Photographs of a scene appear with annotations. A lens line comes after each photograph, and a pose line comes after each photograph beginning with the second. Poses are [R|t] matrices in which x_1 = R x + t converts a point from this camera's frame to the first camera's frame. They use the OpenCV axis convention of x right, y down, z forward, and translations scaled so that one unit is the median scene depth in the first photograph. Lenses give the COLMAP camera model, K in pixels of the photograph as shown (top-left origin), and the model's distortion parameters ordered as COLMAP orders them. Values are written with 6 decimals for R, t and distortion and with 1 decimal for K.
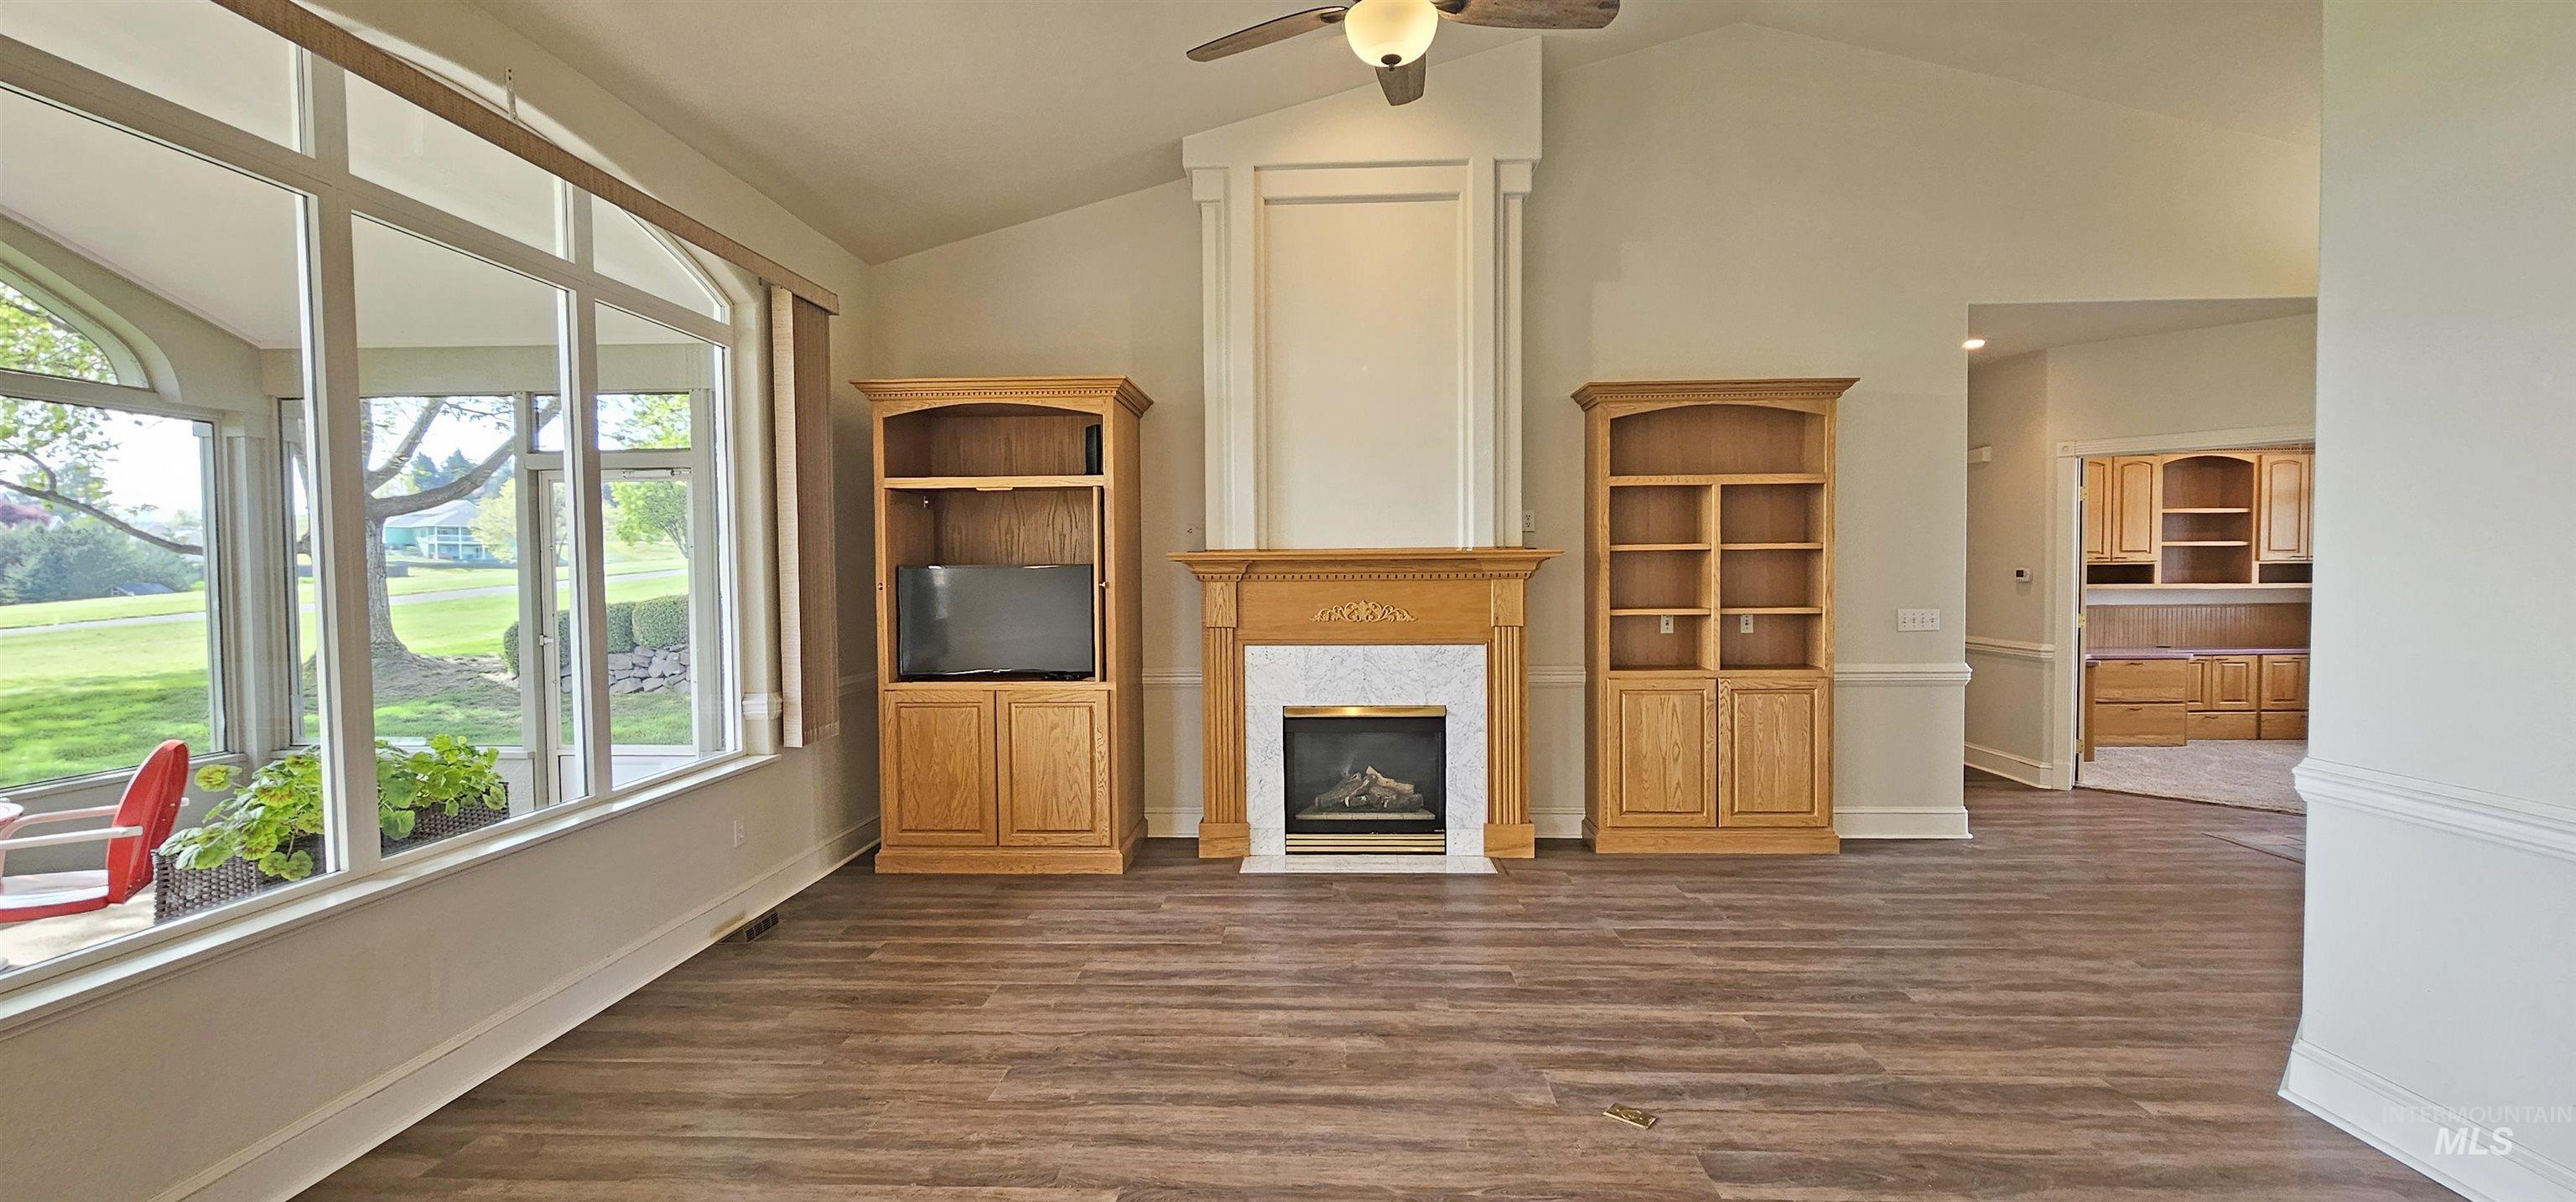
lens RADIAL K [[1080.8, 0, 1324.4], [0, 1080.8, 606.0], [0, 0, 1]] dist [0.010252, 0.000274]
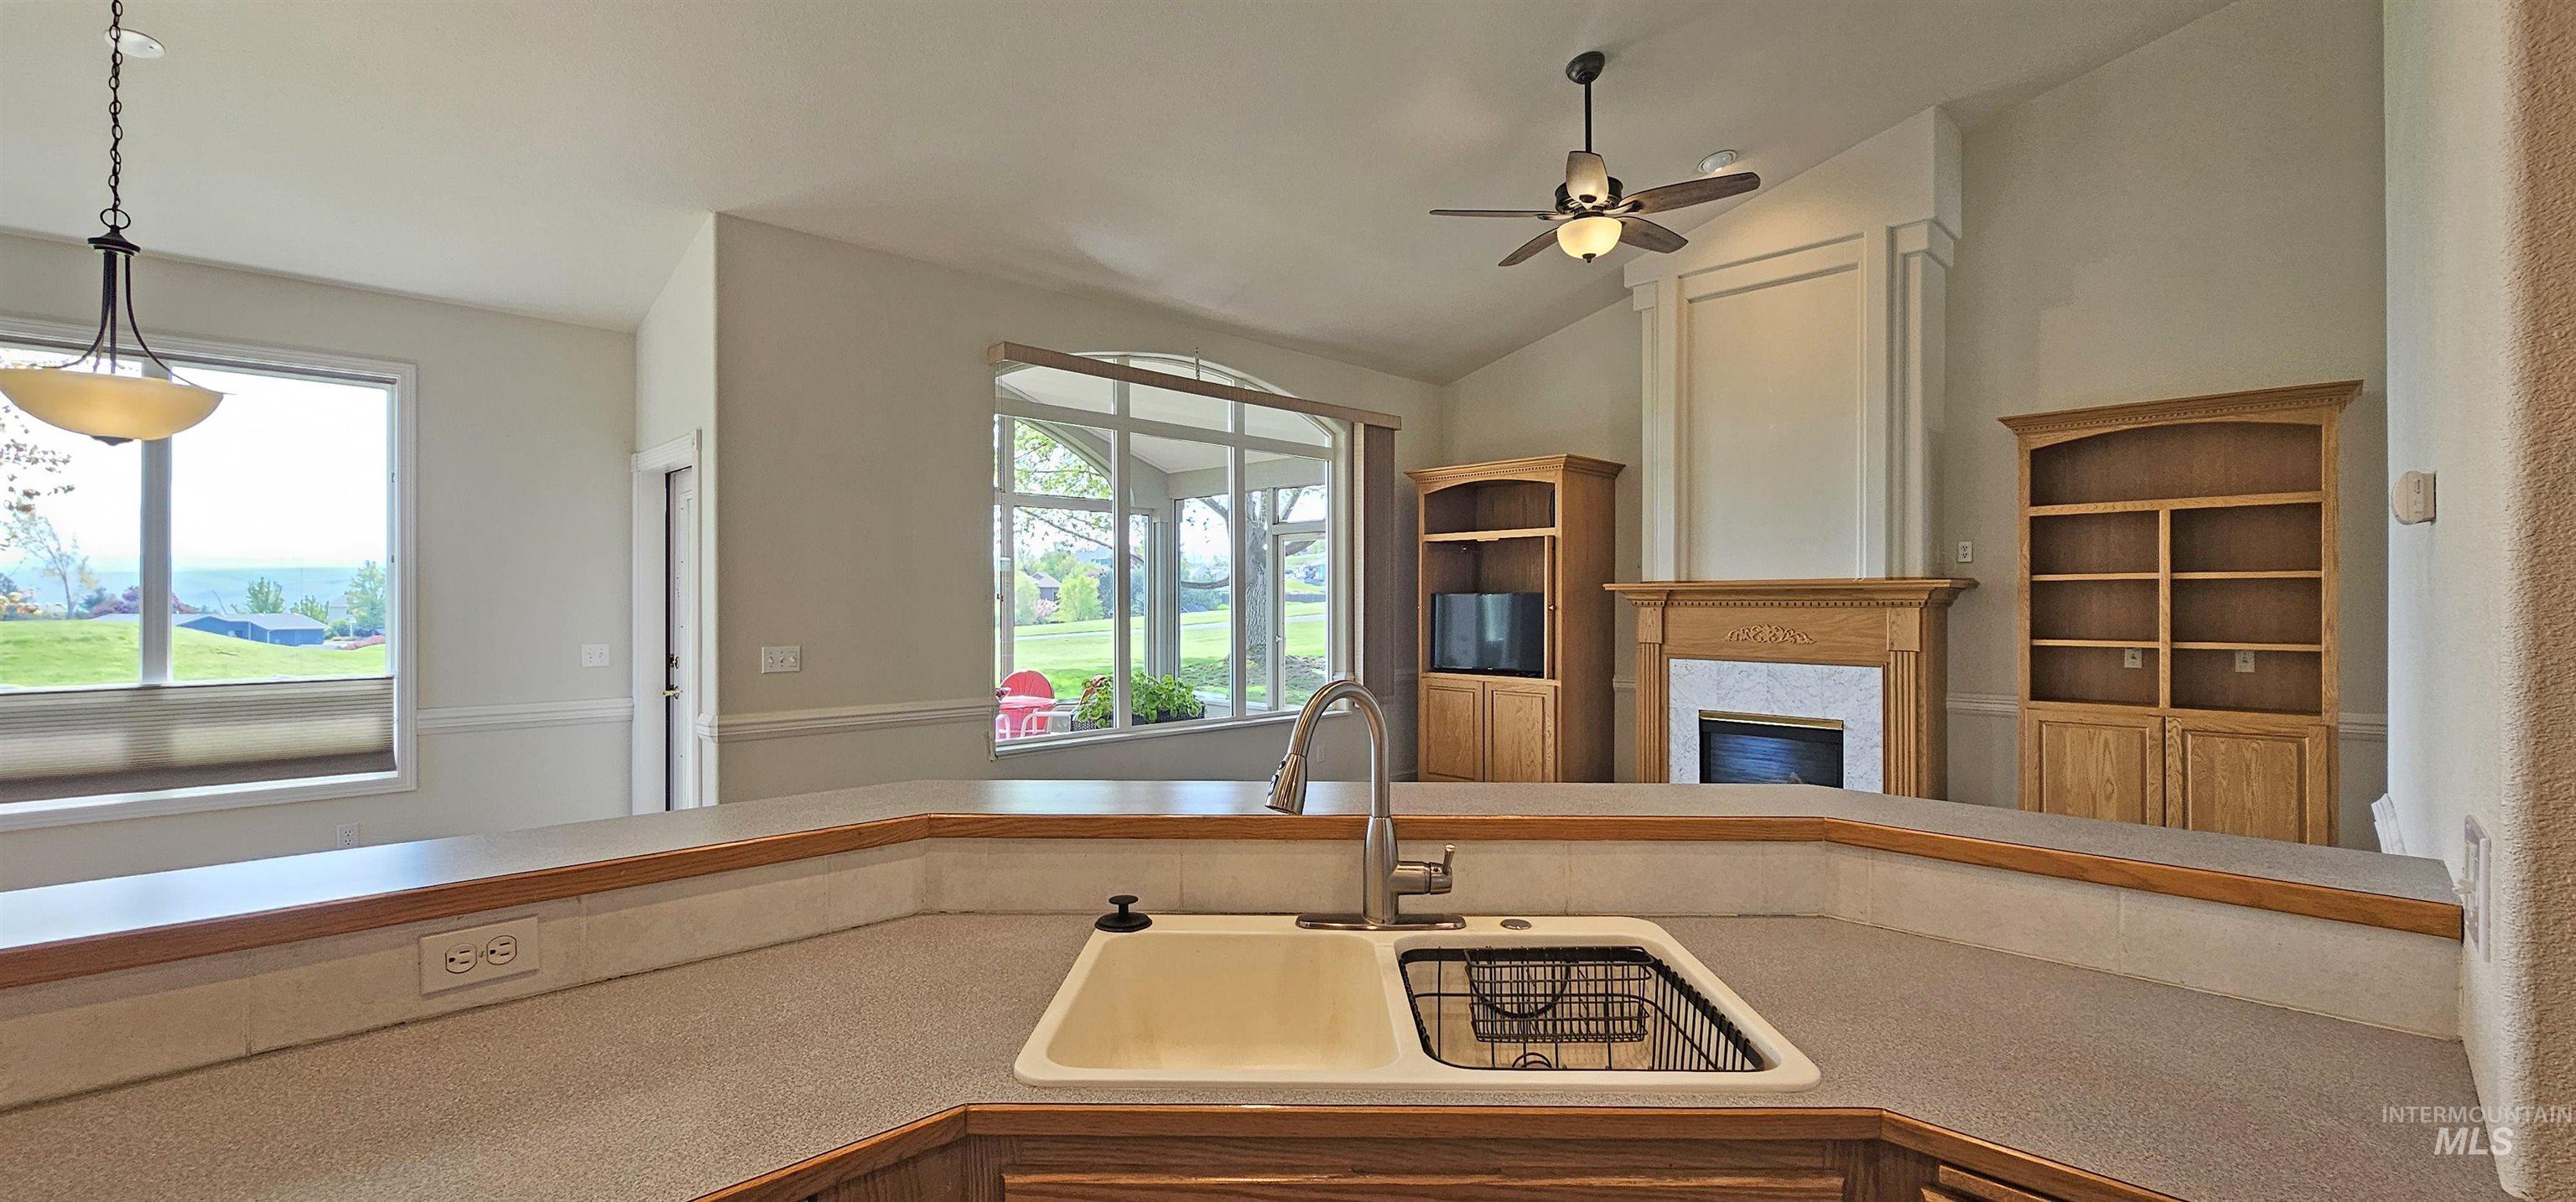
lens RADIAL K [[1056.4, 0, 1252.5], [0, 1056.4, 608.3], [0, 0, 1]] dist [-0.015592, -0.000010]
pose [[0.712723, 0.012914, -0.701326, 0.432580], [-0.029768, 0.999487, -0.011846, 0.007496], [0.700813, 0.029320, 0.712742, -0.197552]]
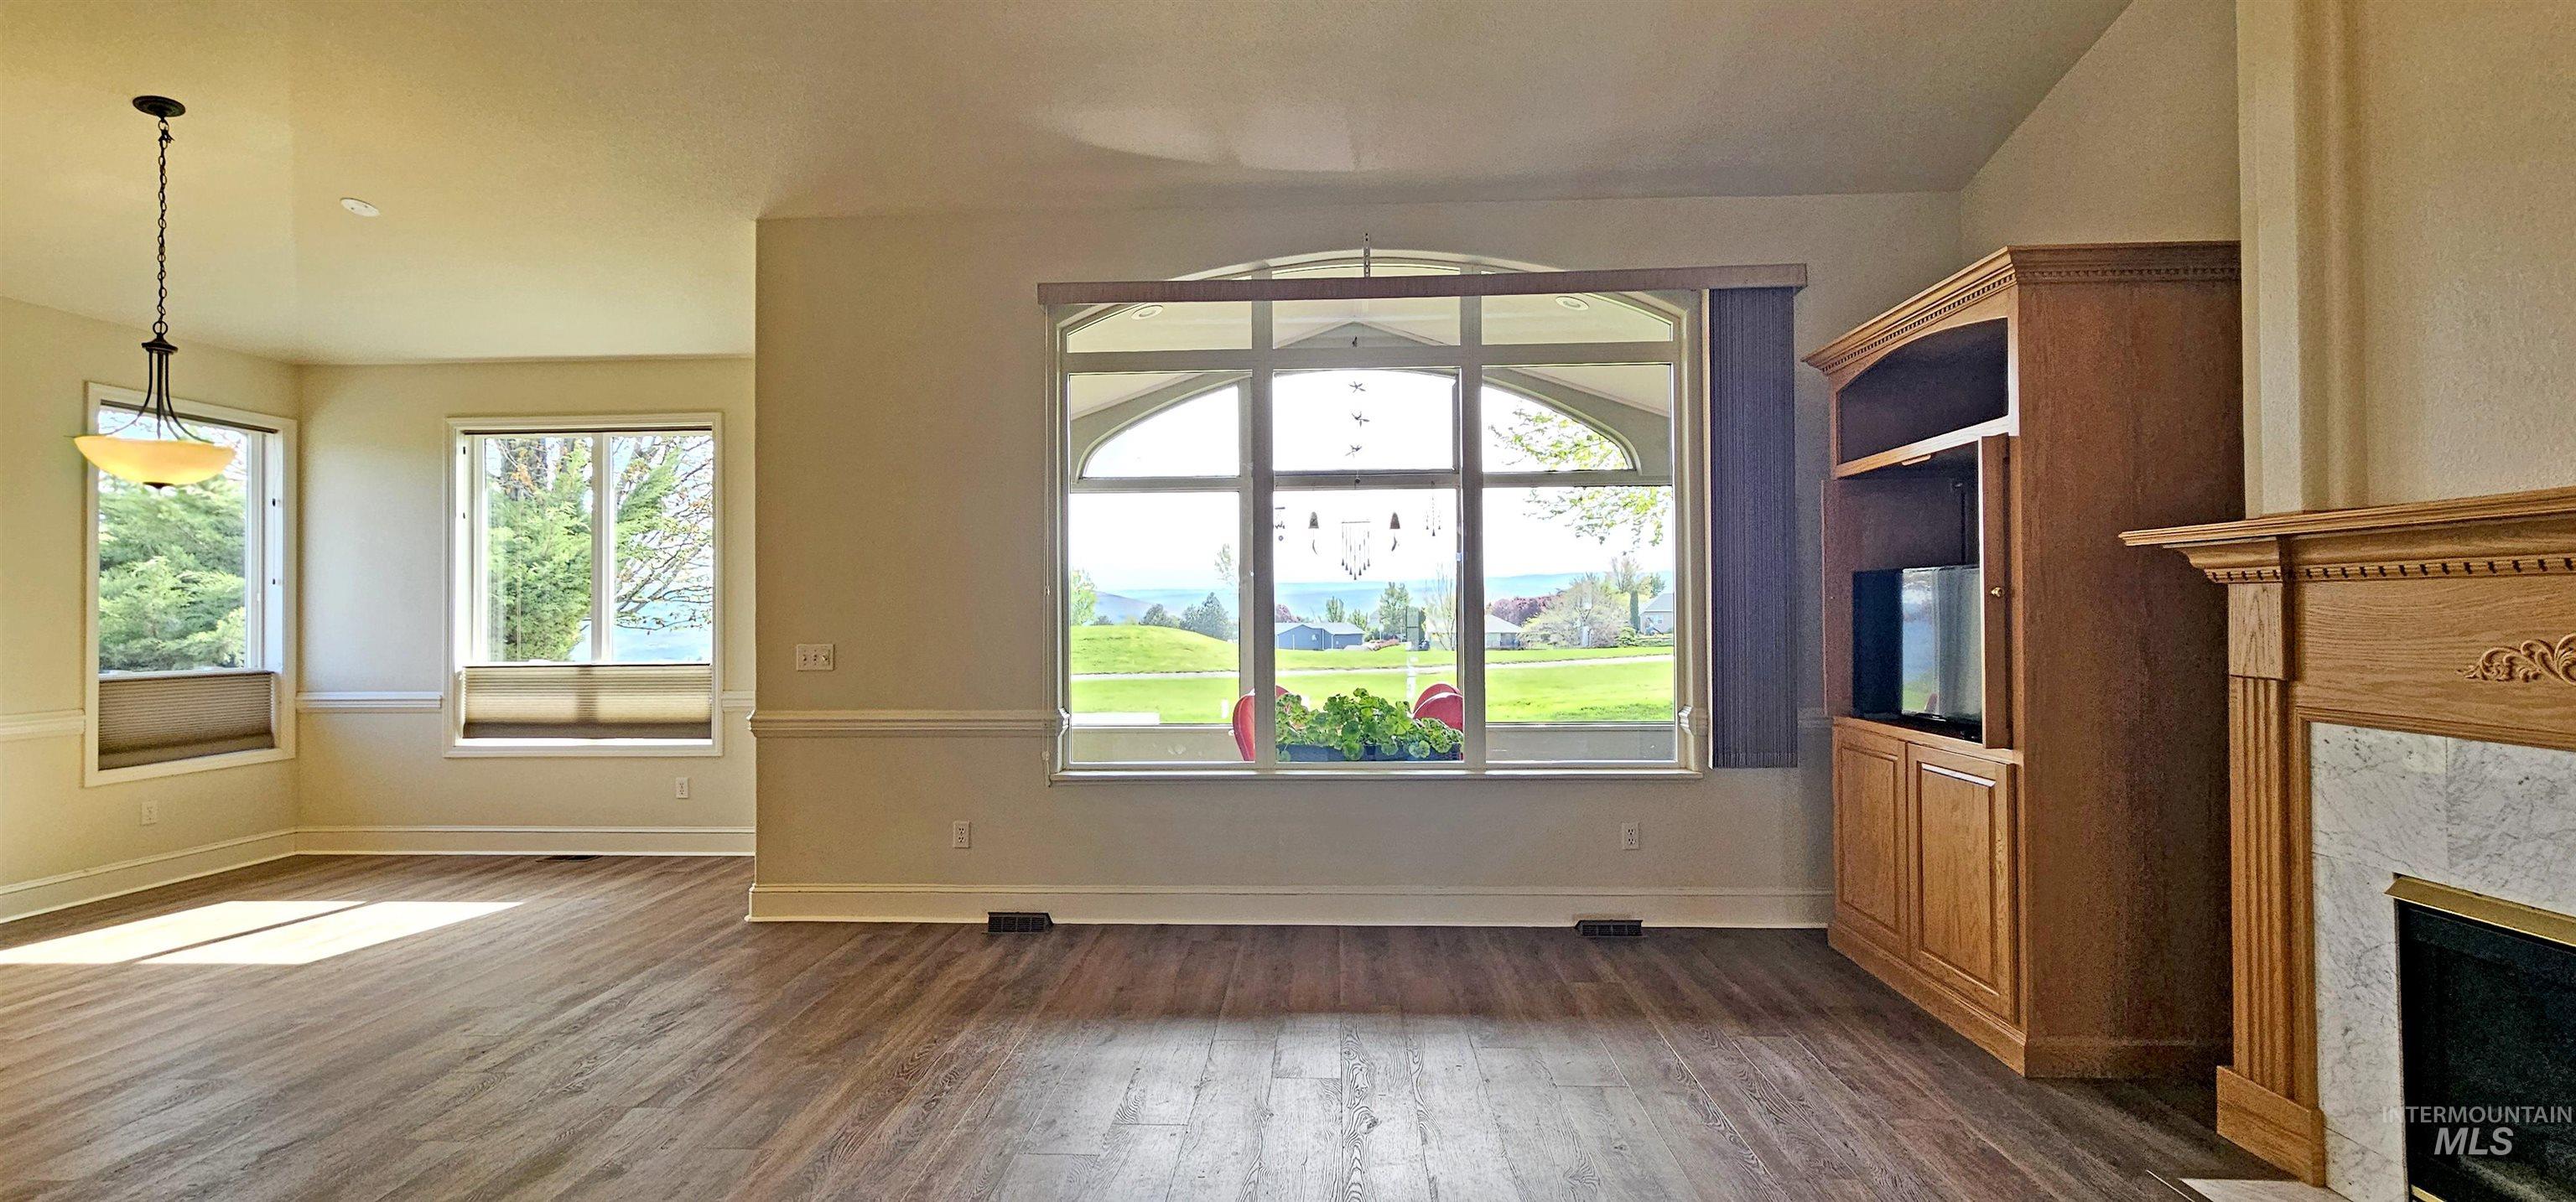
lens RADIAL K [[1052.0, 0, 1279.5], [0, 1052.0, 596.9], [0, 0, 1]] dist [-0.001032, -0.000070]
pose [[-0.030086, -0.008040, -0.999515, 0.387693], [-0.026097, 0.999633, -0.007256, -0.001359], [0.999207, 0.025866, -0.030285, 0.574919]]
